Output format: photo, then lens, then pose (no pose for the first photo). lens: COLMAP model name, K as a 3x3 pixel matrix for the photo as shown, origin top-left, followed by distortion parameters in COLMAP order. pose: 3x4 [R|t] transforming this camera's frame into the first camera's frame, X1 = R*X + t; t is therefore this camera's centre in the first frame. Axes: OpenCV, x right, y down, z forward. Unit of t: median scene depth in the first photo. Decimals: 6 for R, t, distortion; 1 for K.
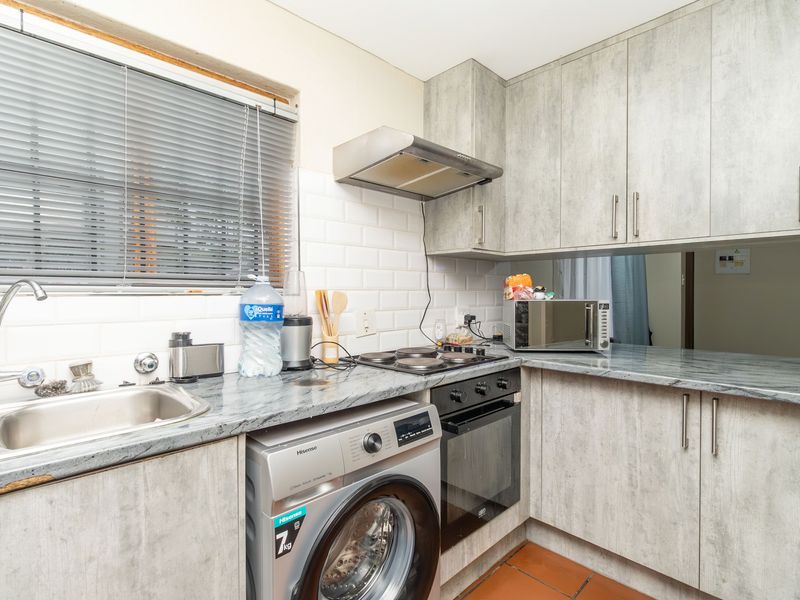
lens RADIAL K [[416.0, 0, 400.0], [0, 416.0, 300.0], [0, 0, 1]] dist [-0.001000, -0.000104]
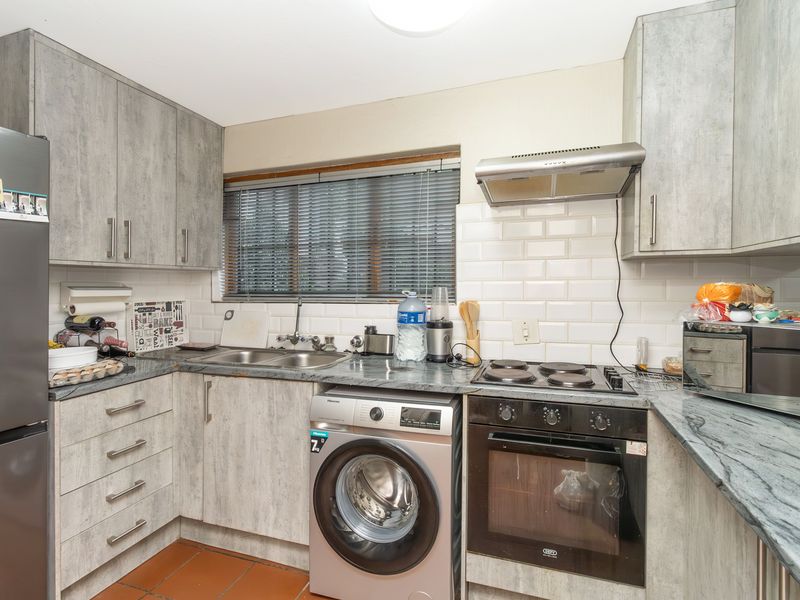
lens RADIAL K [[407.8, 0, 402.6], [0, 407.8, 281.5], [0, 0, 1]] dist [0.001646, 0.000486]
pose [[0.440789, -0.014398, -0.897495, 1.037689], [-0.008008, 0.999768, -0.019971, -0.071856], [0.897575, 0.015990, 0.440572, 0.376513]]
